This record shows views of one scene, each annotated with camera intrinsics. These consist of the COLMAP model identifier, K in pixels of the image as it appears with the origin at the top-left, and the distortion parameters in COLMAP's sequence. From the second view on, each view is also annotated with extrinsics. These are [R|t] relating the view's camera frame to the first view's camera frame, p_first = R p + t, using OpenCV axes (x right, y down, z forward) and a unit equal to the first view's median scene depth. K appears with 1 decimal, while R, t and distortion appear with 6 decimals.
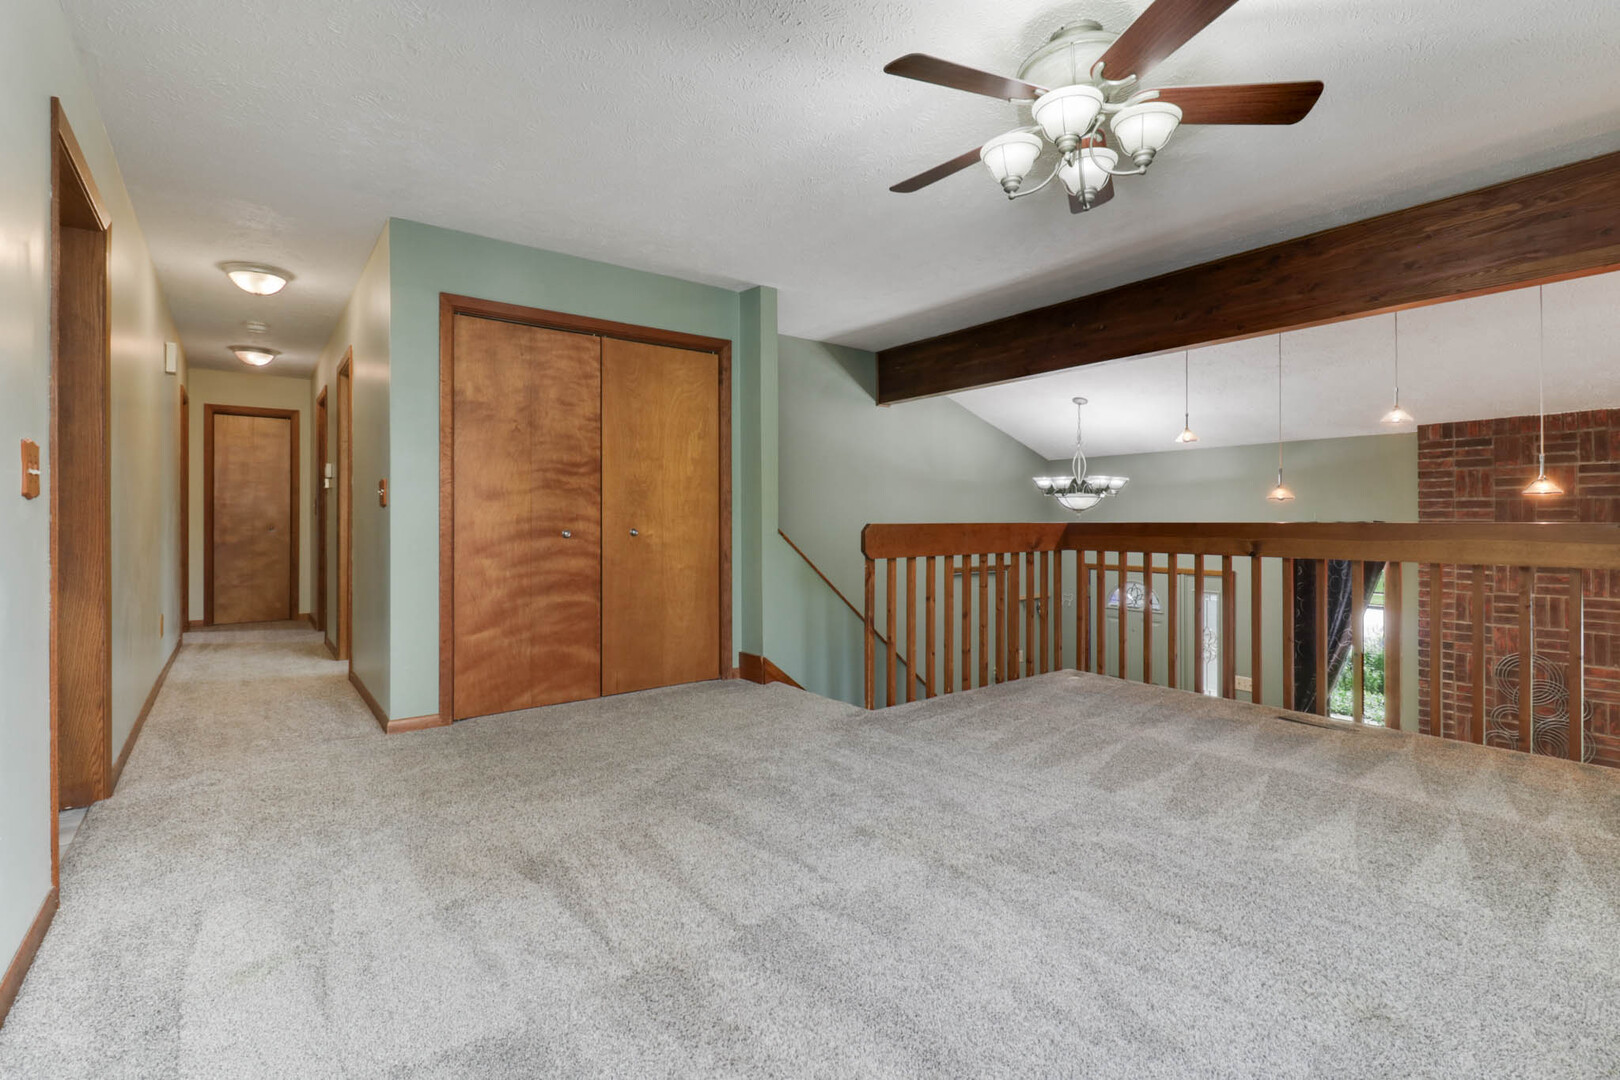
lens RADIAL K [[750.4, 0, 819.6], [0, 750.4, 518.3], [0, 0, 1]] dist [0.015195, 0.000081]
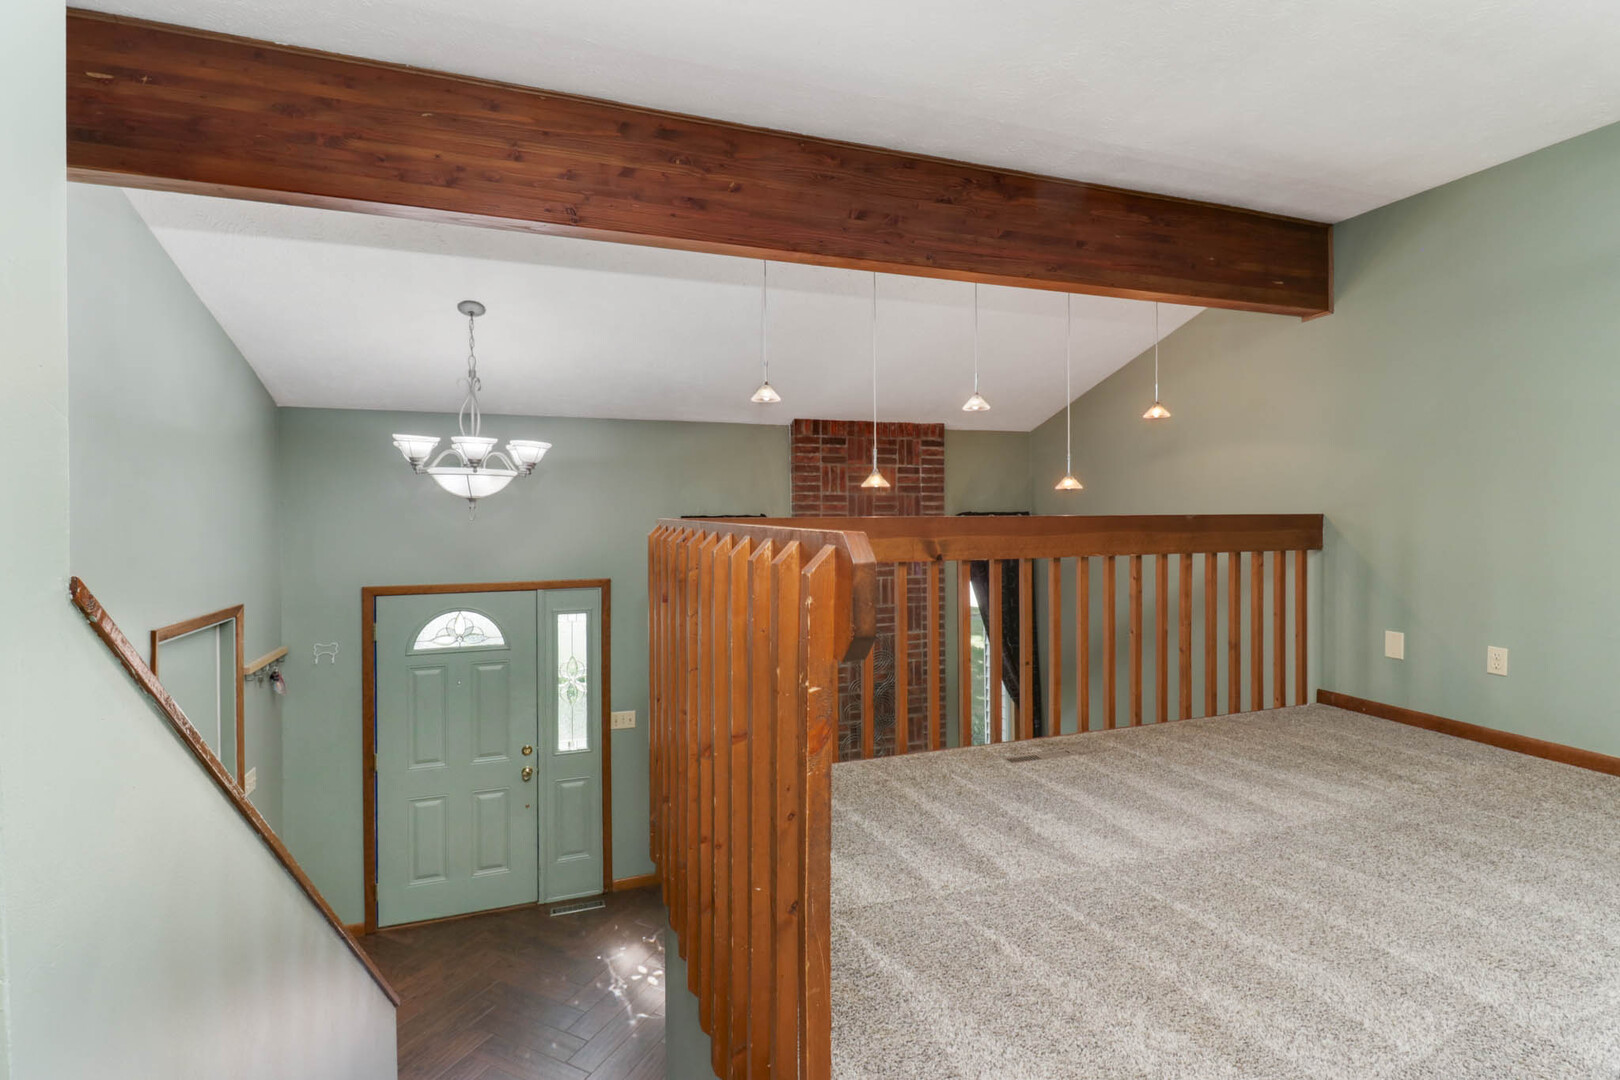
lens RADIAL K [[750.4, 0, 819.6], [0, 750.4, 518.3], [0, 0, 1]] dist [0.015195, 0.000081]
pose [[0.304369, -0.009993, 0.952502, -0.155128], [0.002174, 0.999950, 0.009796, -0.000858], [-0.952552, -0.000911, 0.304375, 0.713012]]
